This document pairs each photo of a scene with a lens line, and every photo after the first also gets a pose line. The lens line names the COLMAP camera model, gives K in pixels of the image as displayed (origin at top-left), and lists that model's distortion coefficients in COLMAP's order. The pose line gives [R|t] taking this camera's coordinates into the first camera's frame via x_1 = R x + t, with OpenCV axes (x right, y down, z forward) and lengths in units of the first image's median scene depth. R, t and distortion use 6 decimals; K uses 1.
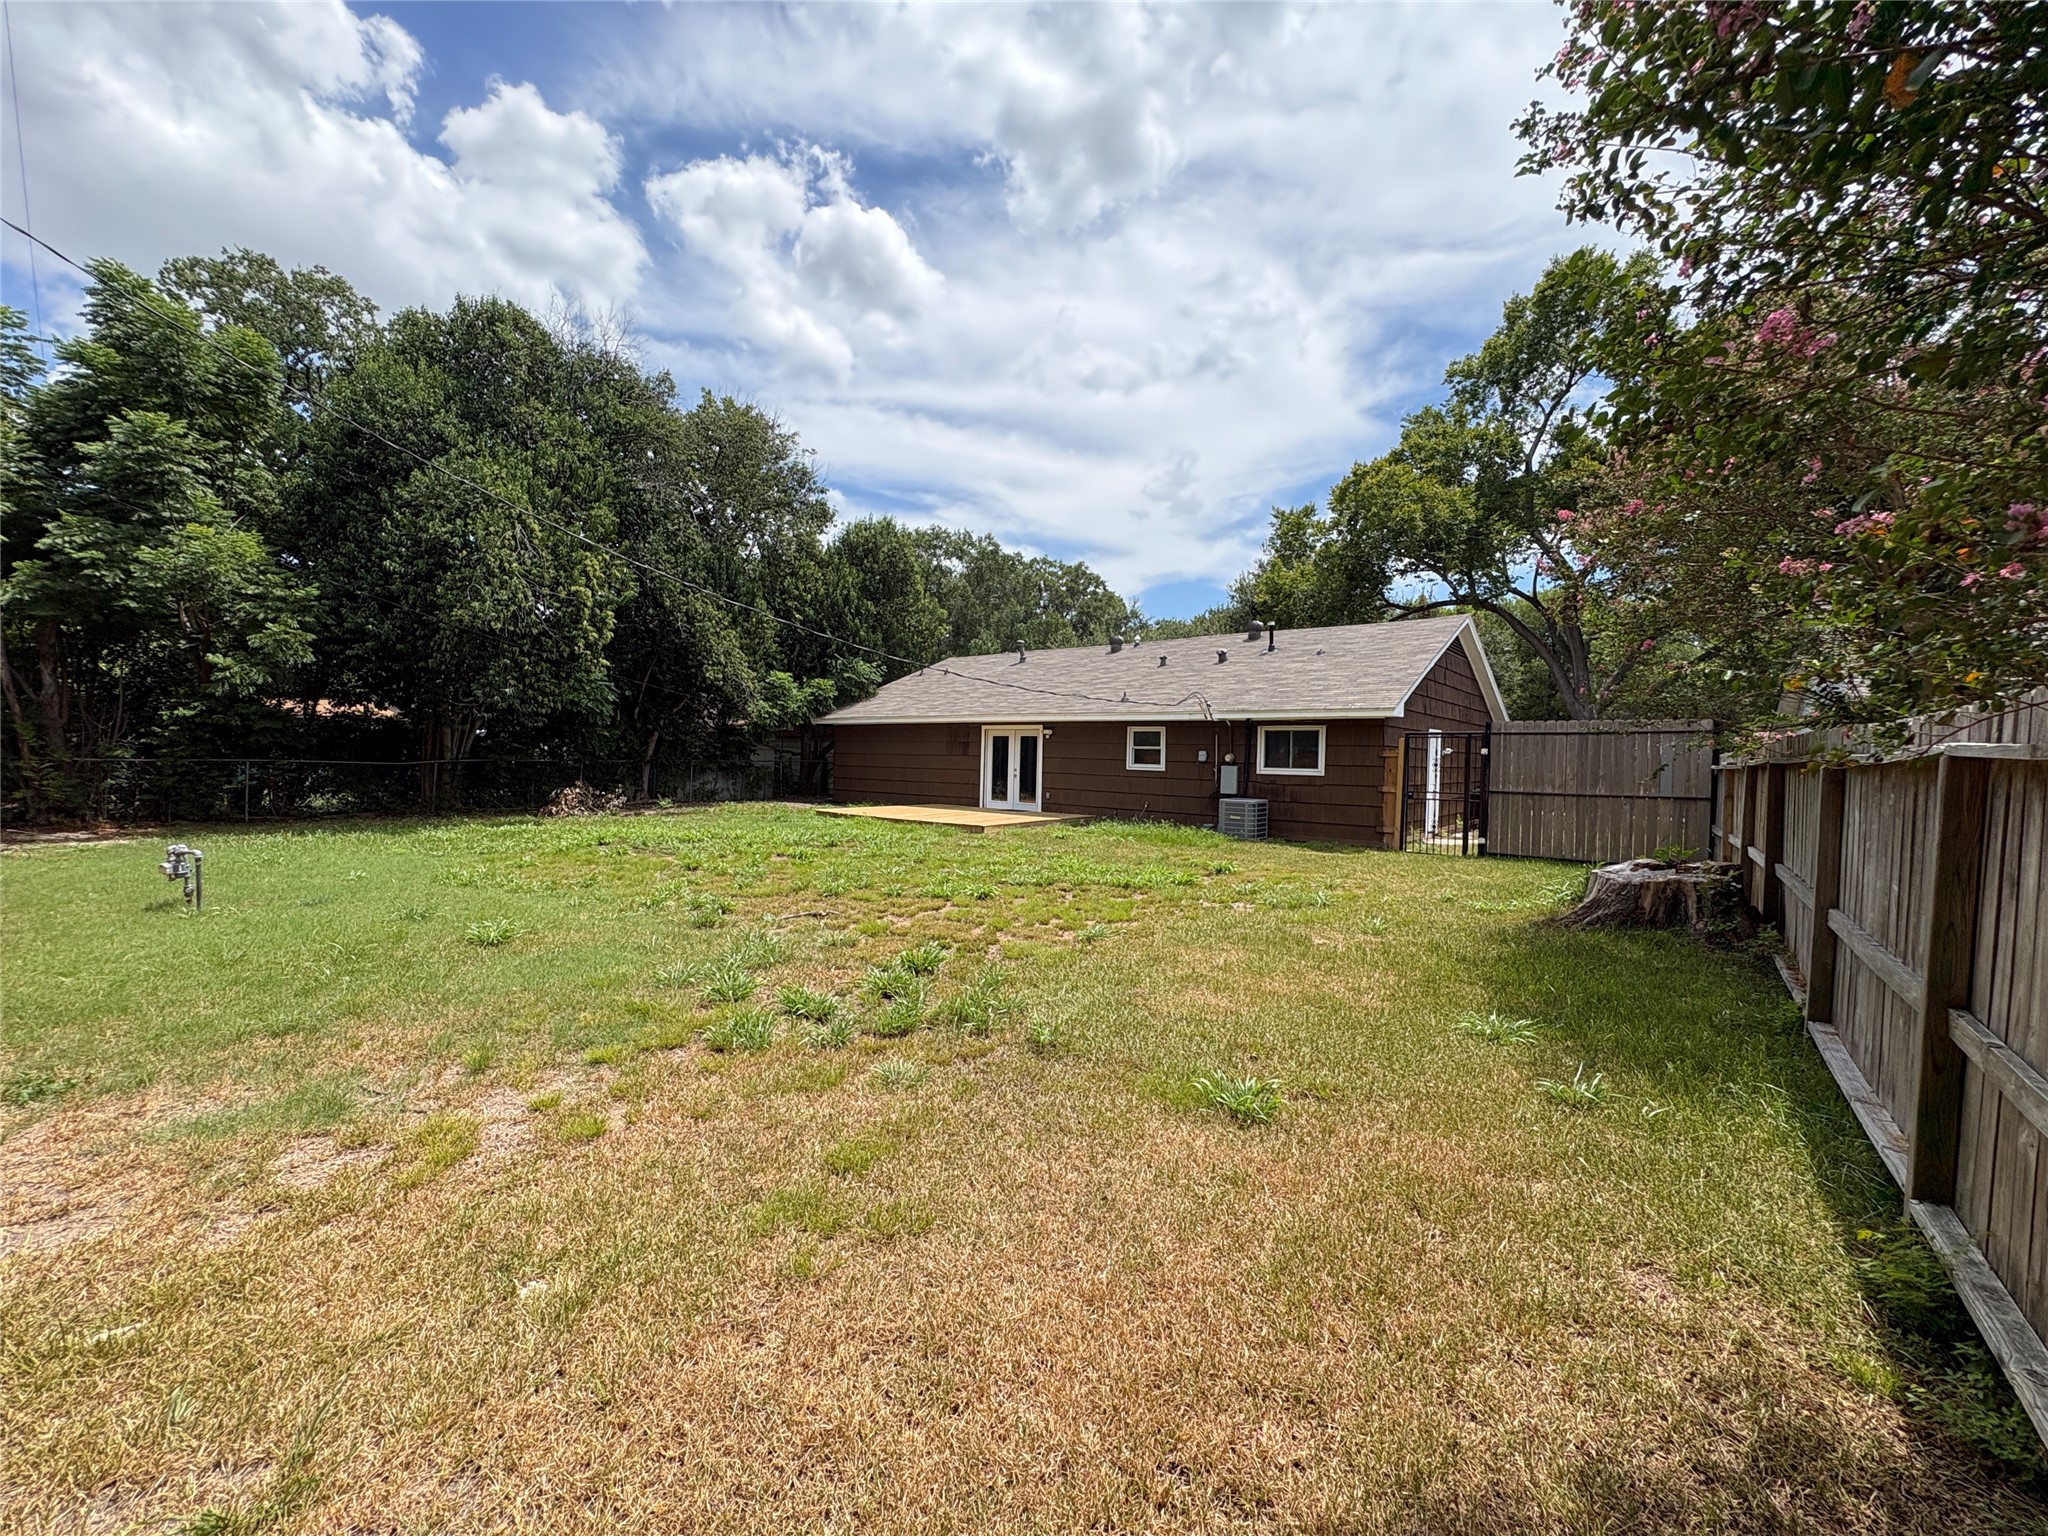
lens RADIAL K [[822.2, 0, 1024.8], [0, 822.2, 751.1], [0, 0, 1]] dist [-0.014818, 0.000049]
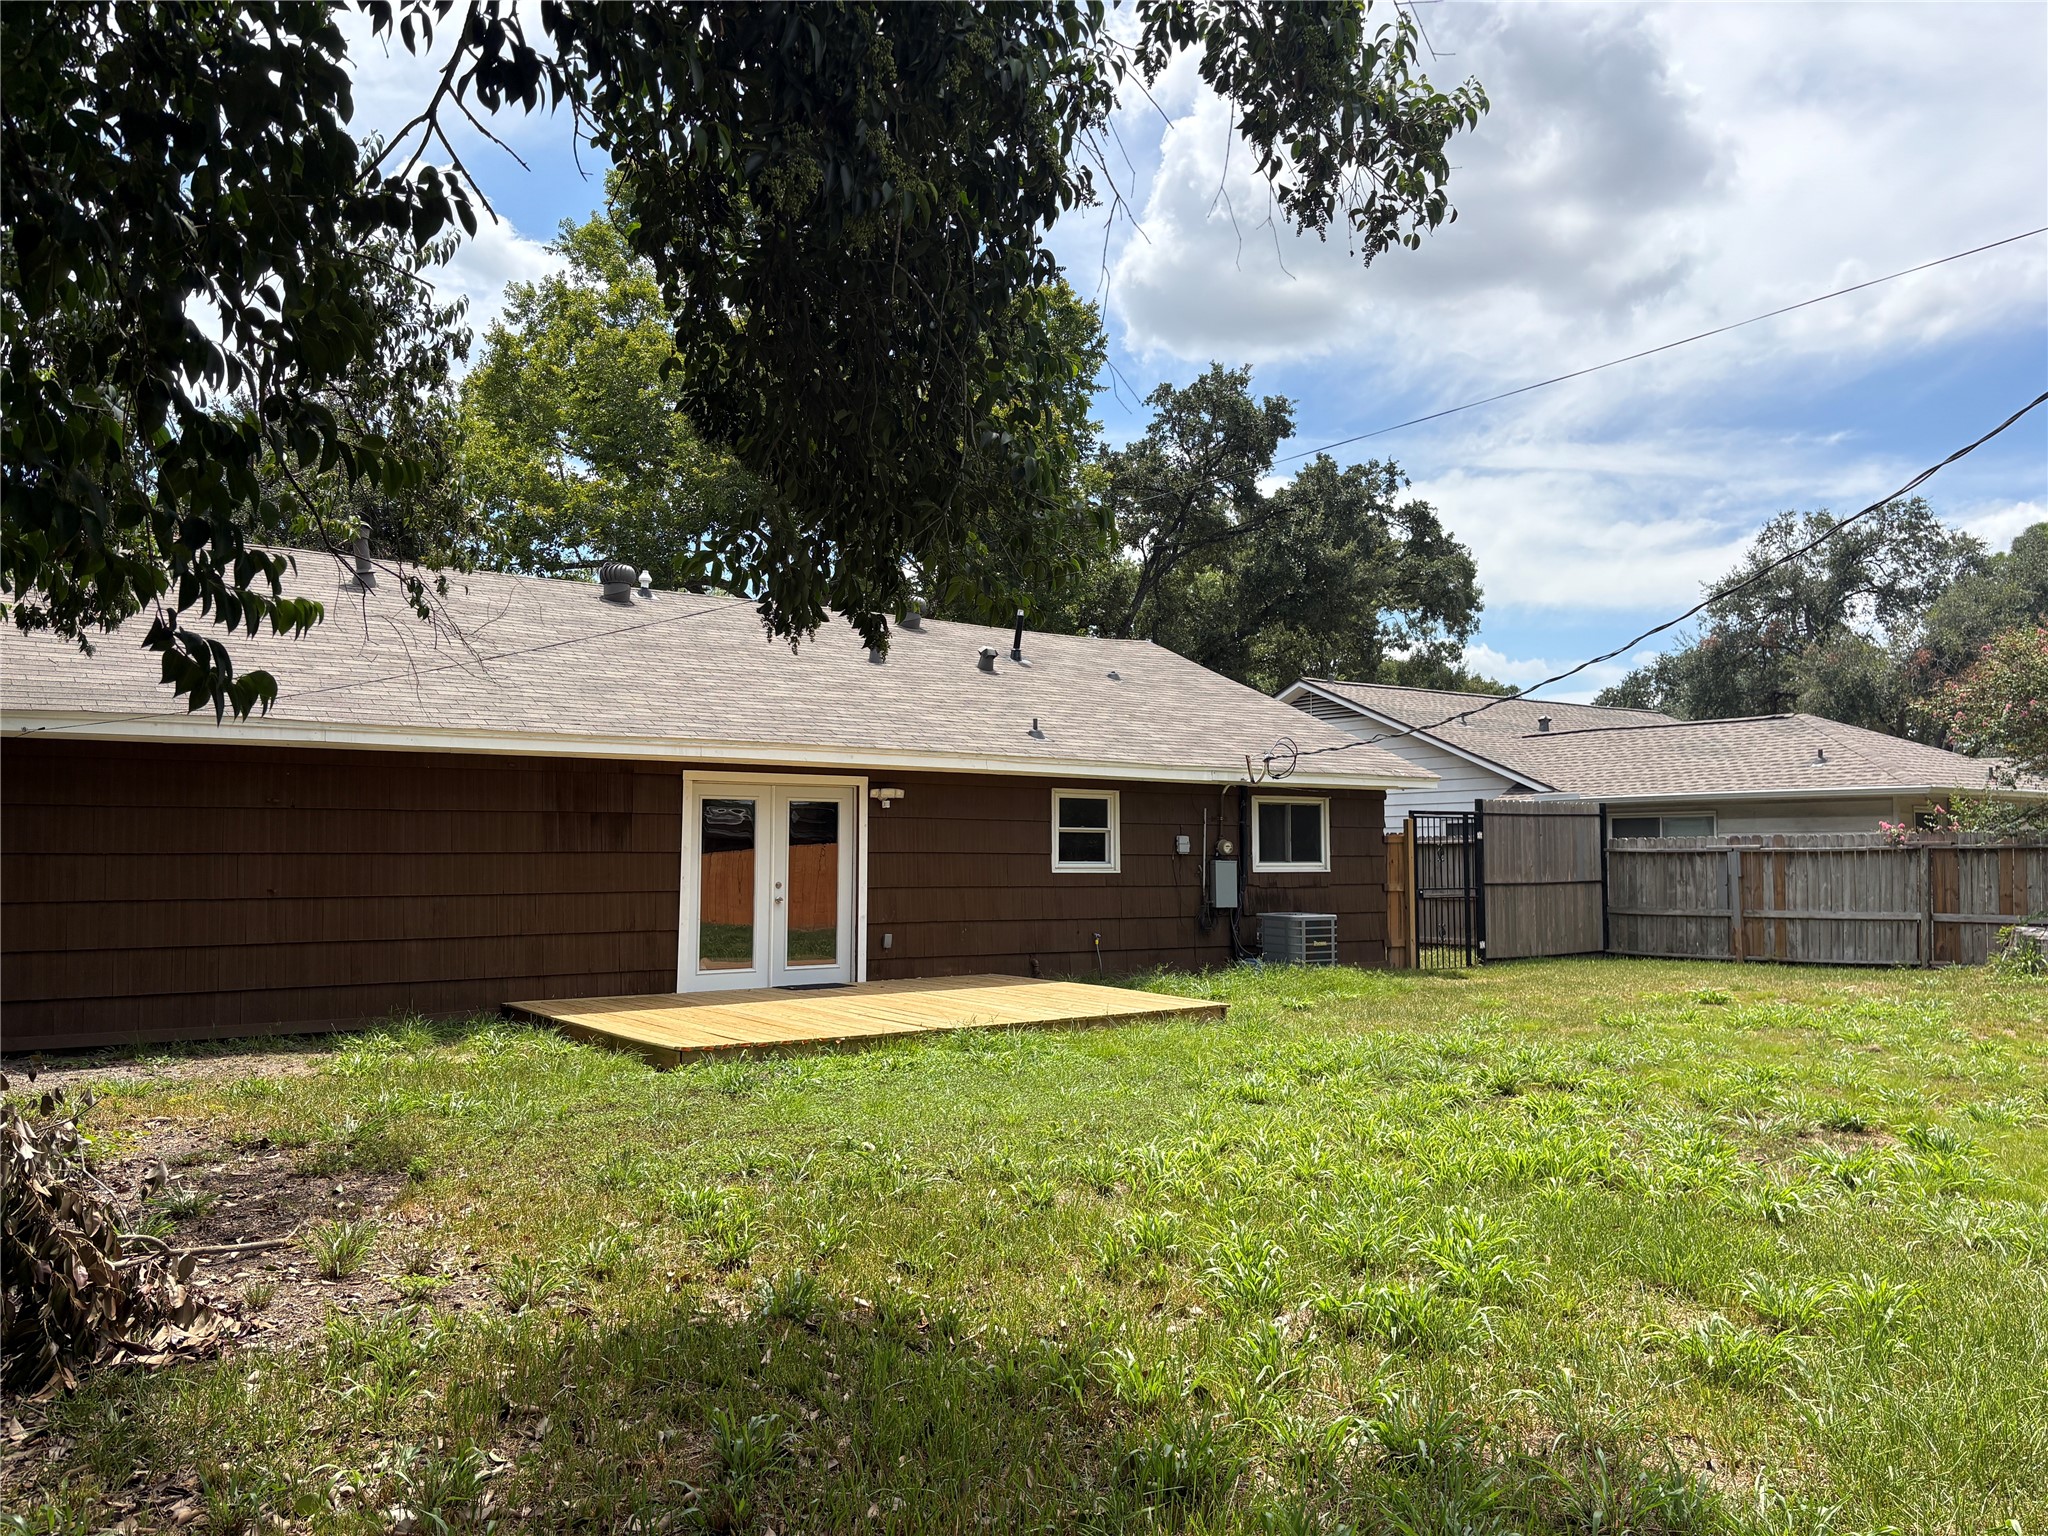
lens RADIAL K [[1534.1, 0, 1043.4], [0, 1534.1, 759.8], [0, 0, 1]] dist [0.027966, -0.036290]
pose [[0.253568, 0.043706, 0.966330, -0.742761], [0.002226, 0.998950, -0.045766, -0.003929], [-0.967315, 0.013756, 0.253204, 0.732467]]
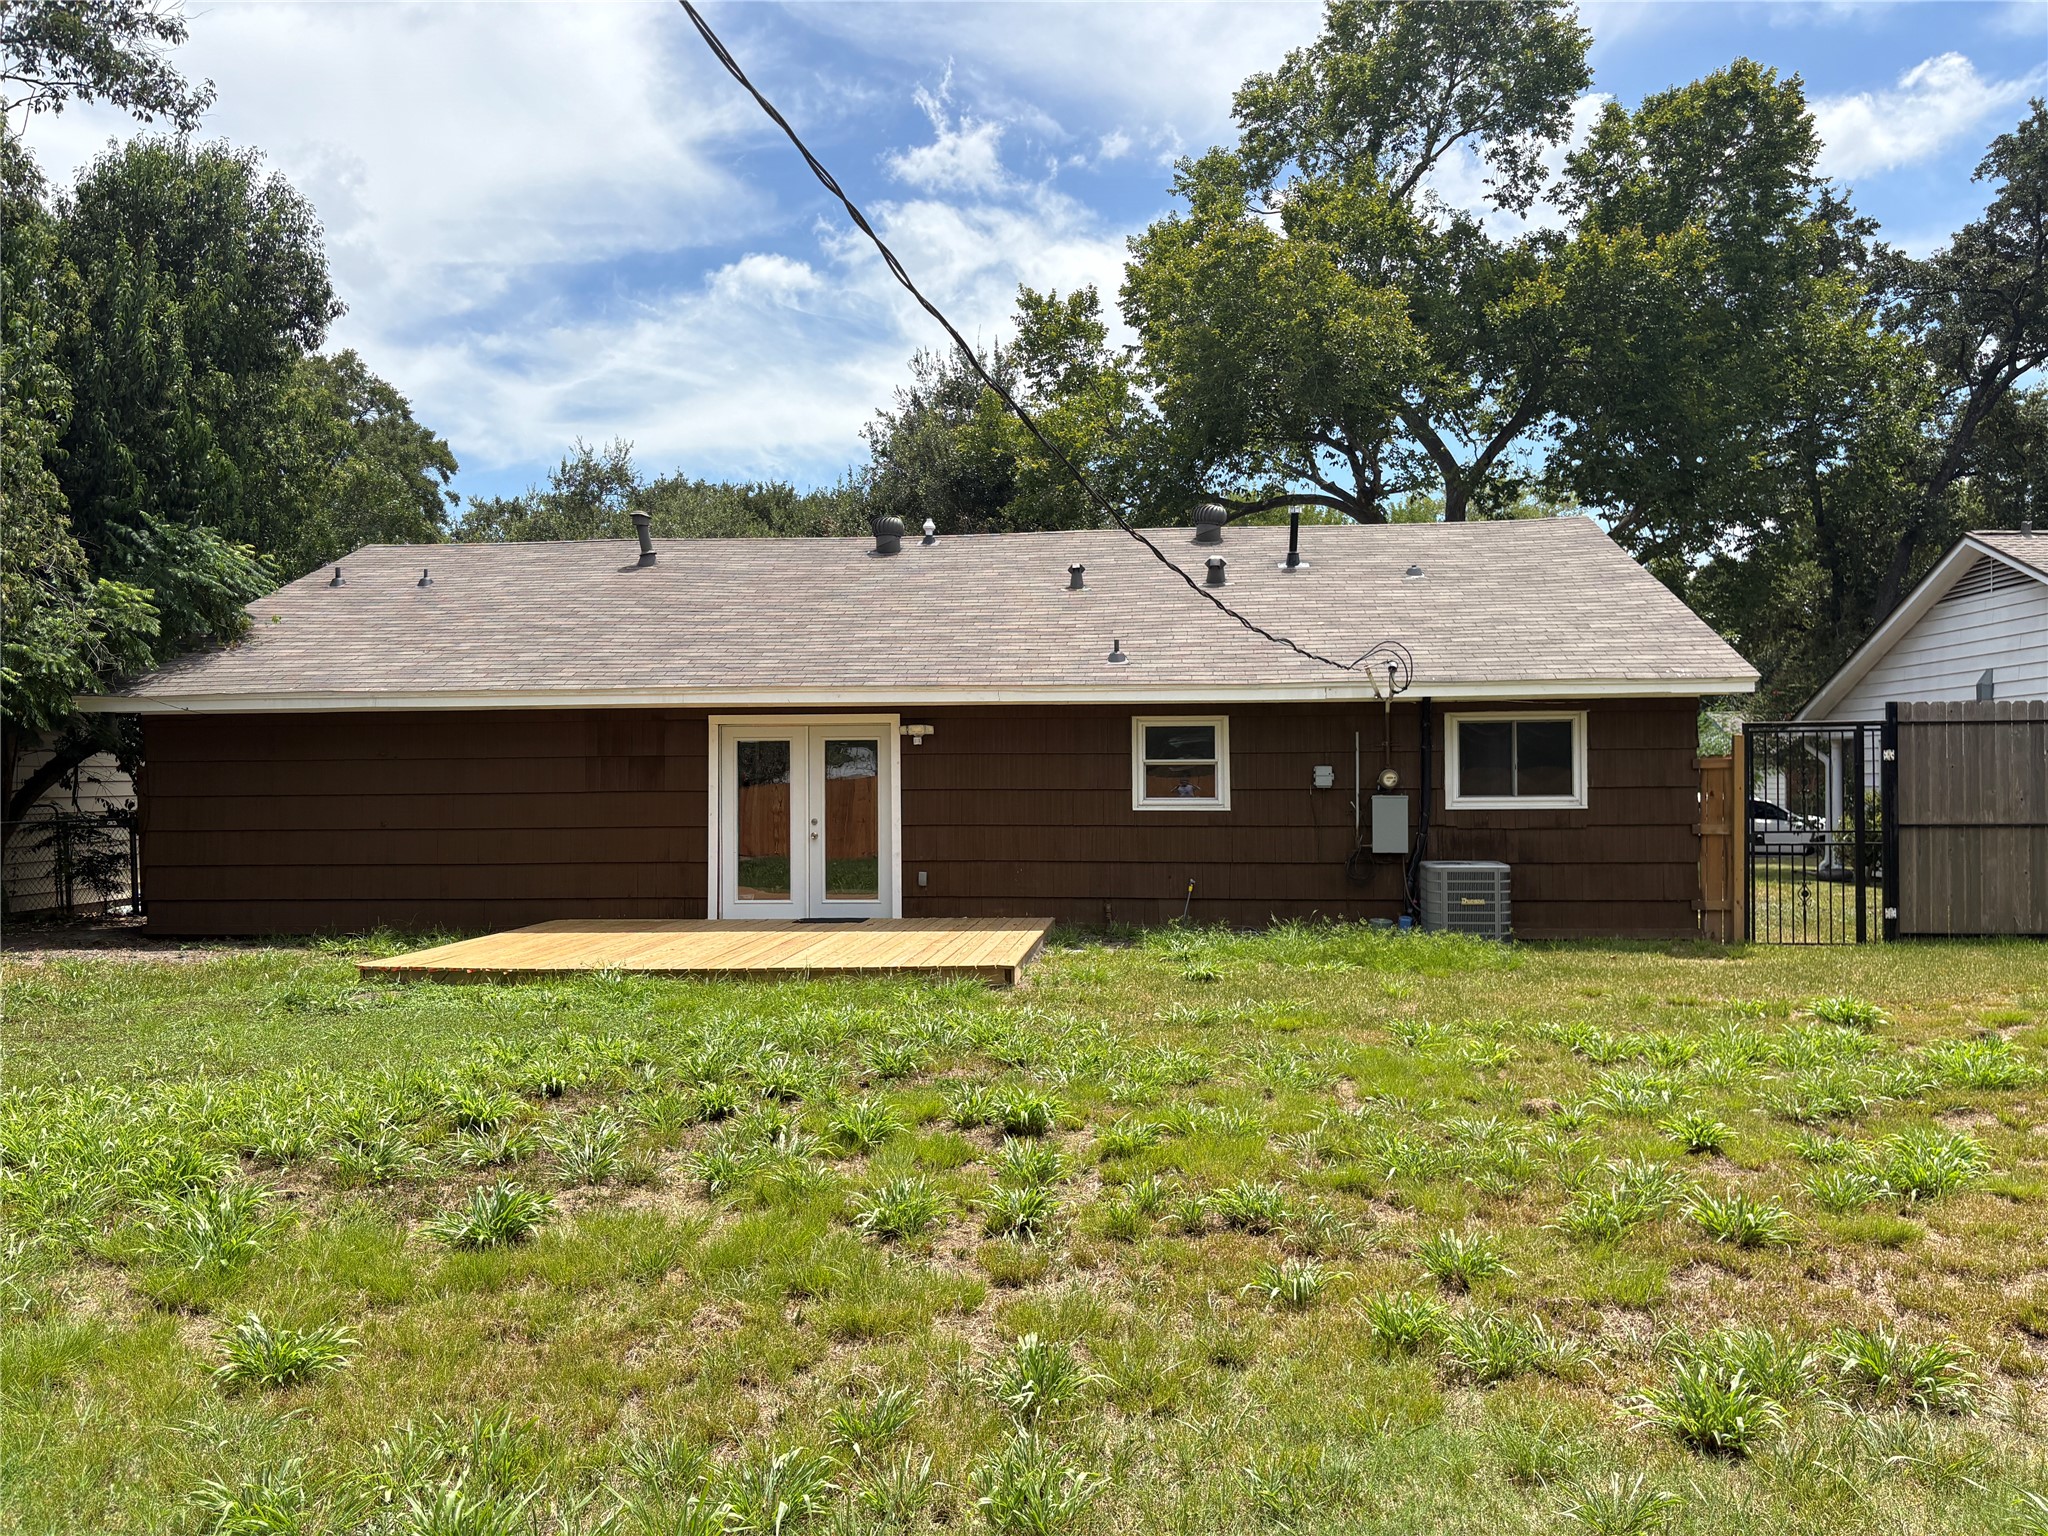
lens RADIAL K [[1534.1, 0, 1029.9], [0, 1534.1, 783.1], [0, 0, 1]] dist [0.027966, -0.036290]
pose [[0.827122, -0.028223, 0.561314, -0.377254], [0.021134, 0.999594, 0.019118, -0.009724], [-0.561625, -0.003950, 0.827382, 0.319170]]
